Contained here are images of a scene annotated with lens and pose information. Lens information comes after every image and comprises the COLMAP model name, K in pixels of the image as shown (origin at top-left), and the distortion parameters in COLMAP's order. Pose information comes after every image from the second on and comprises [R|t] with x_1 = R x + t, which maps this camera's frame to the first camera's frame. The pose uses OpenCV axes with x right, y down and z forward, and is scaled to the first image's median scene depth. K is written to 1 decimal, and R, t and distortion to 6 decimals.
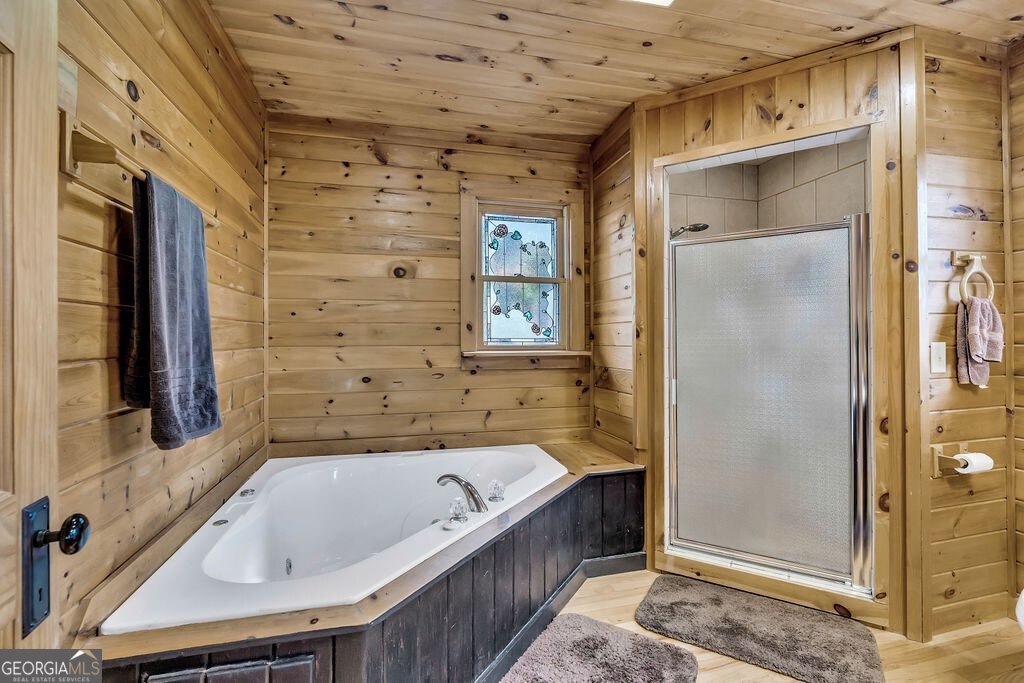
lens RADIAL K [[467.8, 0, 512.1], [0, 467.8, 327.3], [0, 0, 1]] dist [-0.002338, 0.000030]
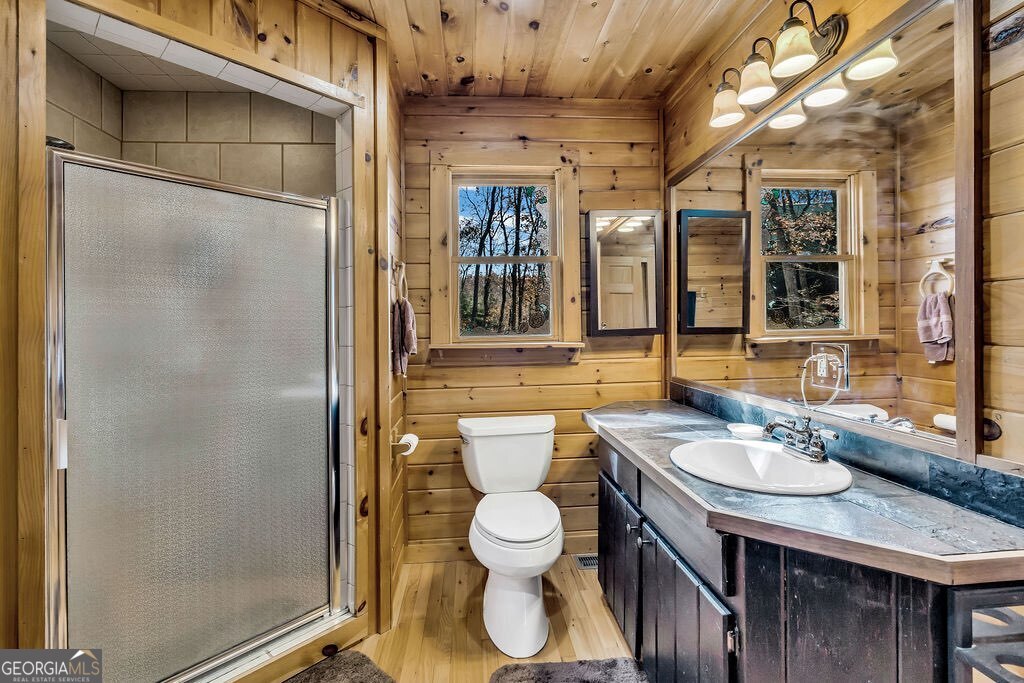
lens RADIAL K [[467.8, 0, 512.1], [0, 467.8, 327.3], [0, 0, 1]] dist [-0.002338, 0.000030]
pose [[0.161653, 0.008386, 0.986812, -0.096181], [-0.009541, 0.999930, -0.006935, 0.010663], [-0.986802, -0.008294, 0.161721, 0.527130]]
